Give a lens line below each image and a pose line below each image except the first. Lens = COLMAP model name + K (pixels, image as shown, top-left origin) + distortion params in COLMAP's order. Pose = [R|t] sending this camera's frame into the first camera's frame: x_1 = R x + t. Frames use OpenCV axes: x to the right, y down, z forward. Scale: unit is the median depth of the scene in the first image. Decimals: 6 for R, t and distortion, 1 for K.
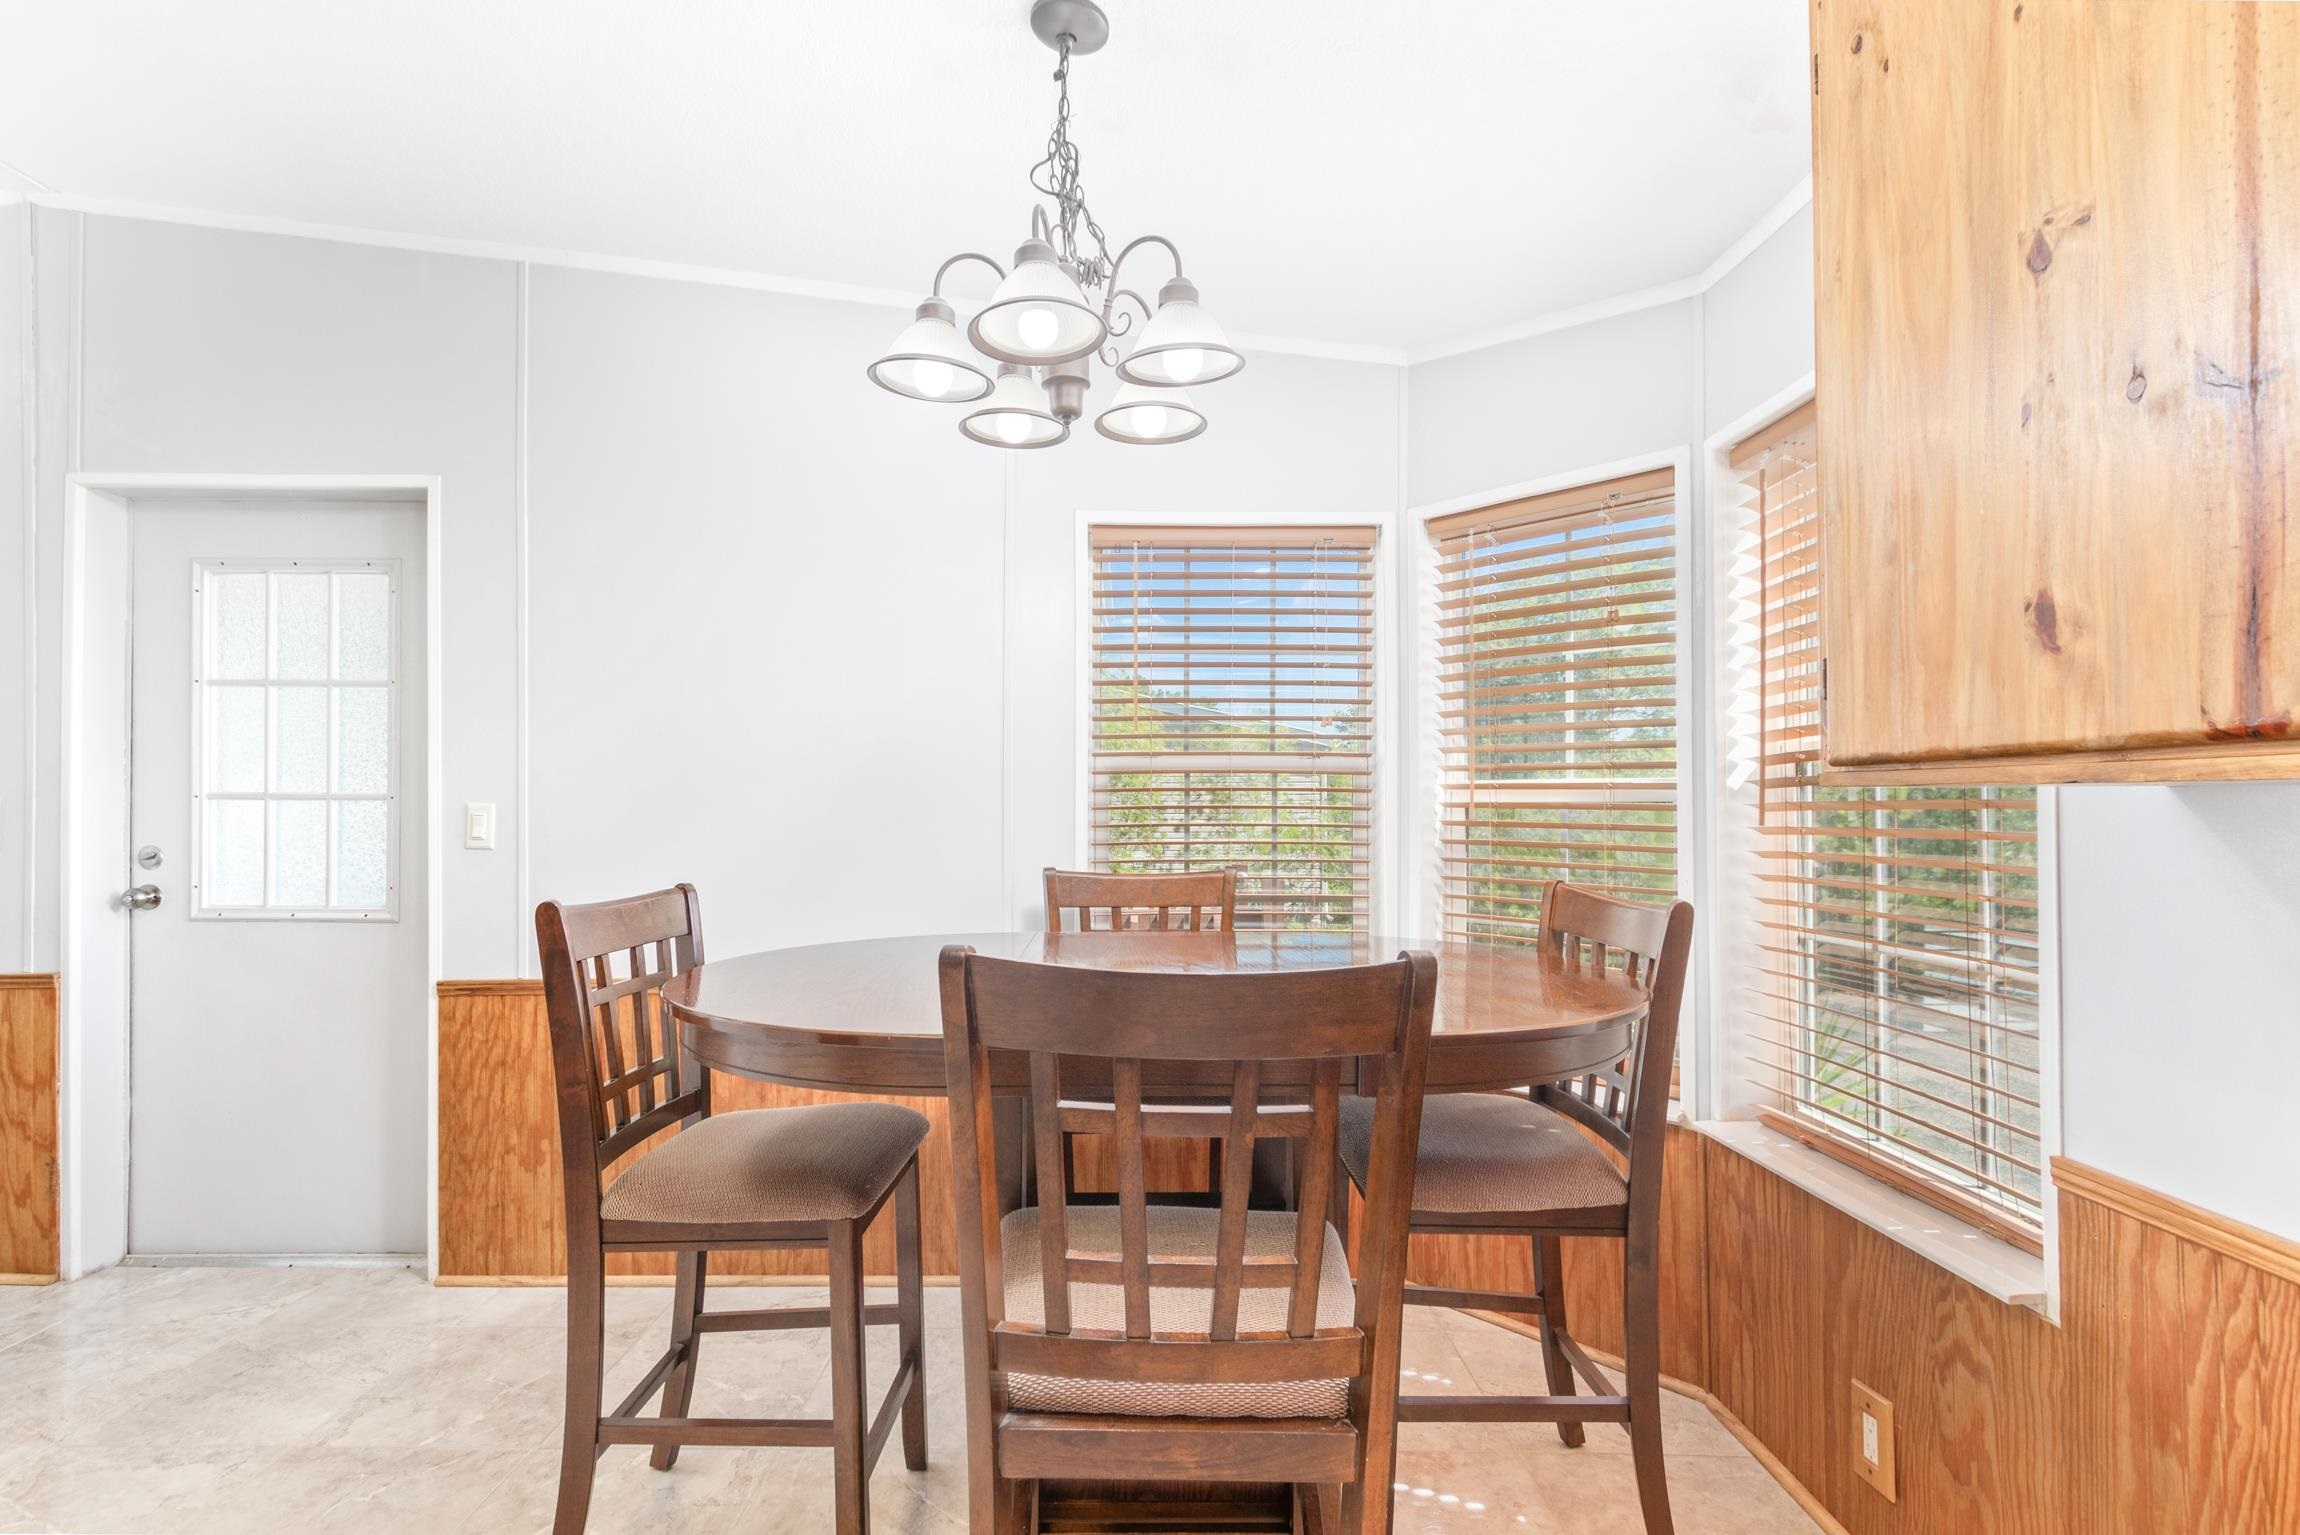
lens RADIAL K [[1051.9, 0, 1147.2], [0, 1051.9, 782.4], [0, 0, 1]] dist [-0.003239, -0.000117]
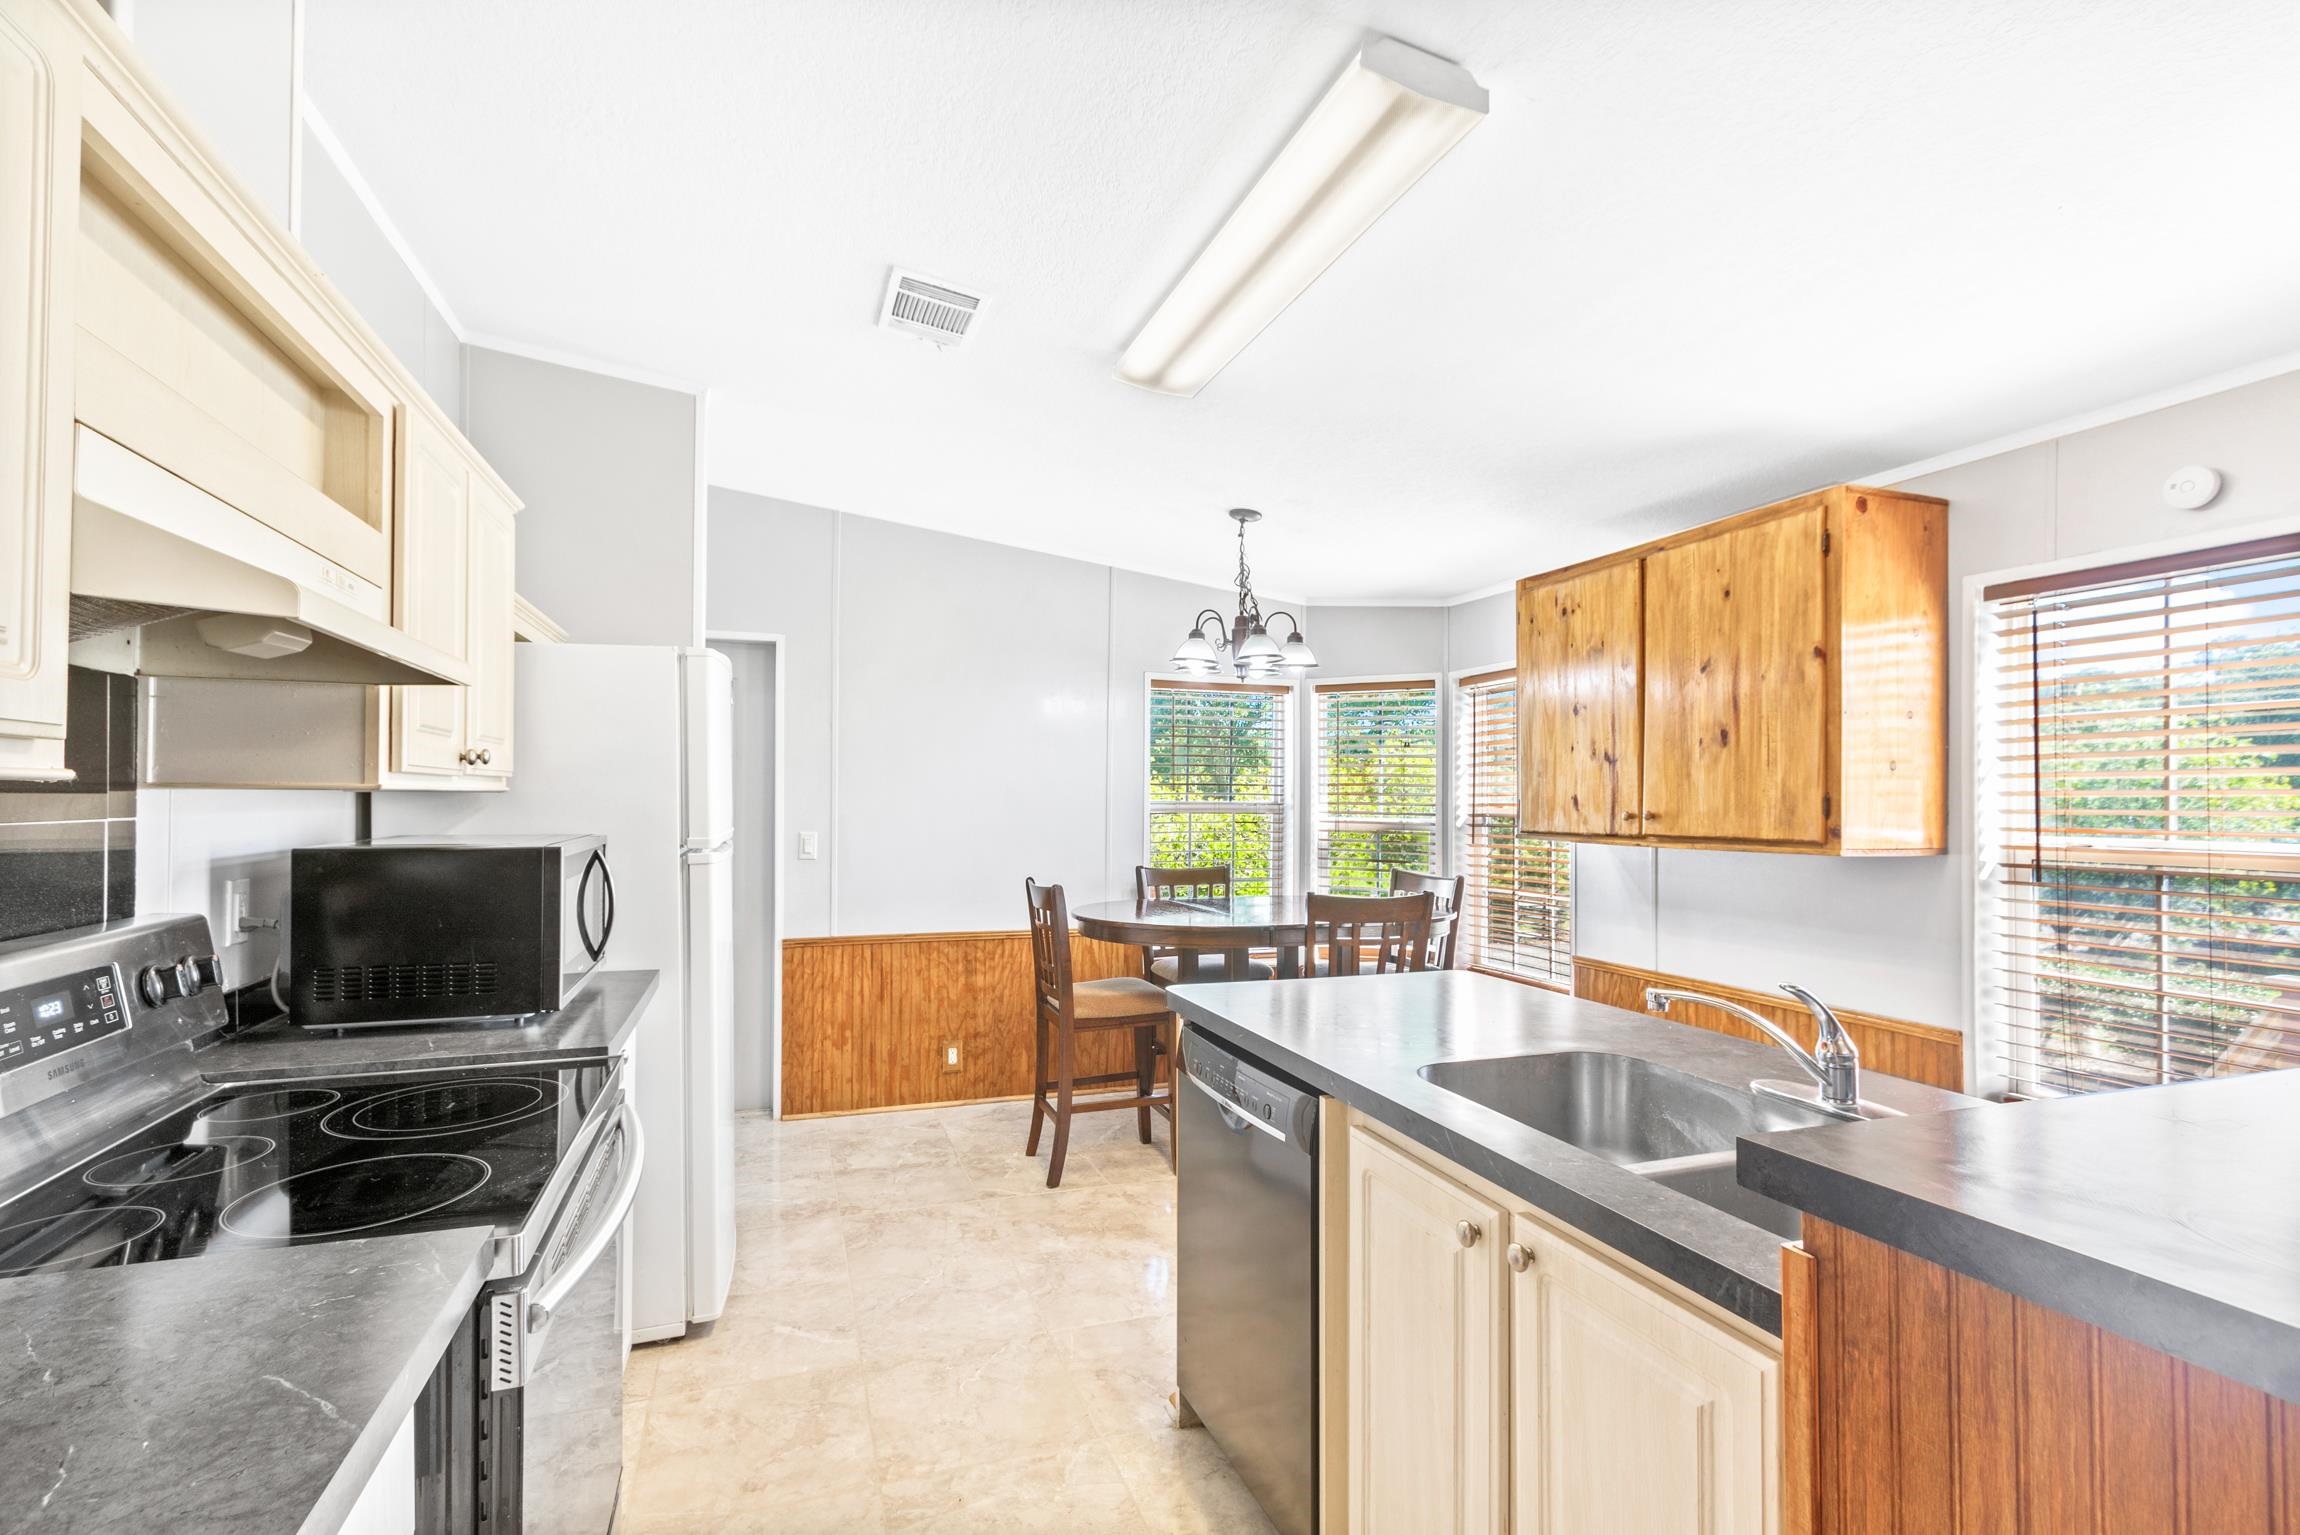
lens RADIAL K [[1051.9, 0, 1149.5], [0, 1051.9, 776.4], [0, 0, 1]] dist [-0.003239, -0.000117]
pose [[0.943807, 0.011920, 0.330282, -0.680805], [-0.013777, 0.999900, 0.003281, -0.082489], [-0.330209, -0.007647, 0.943877, -0.763736]]
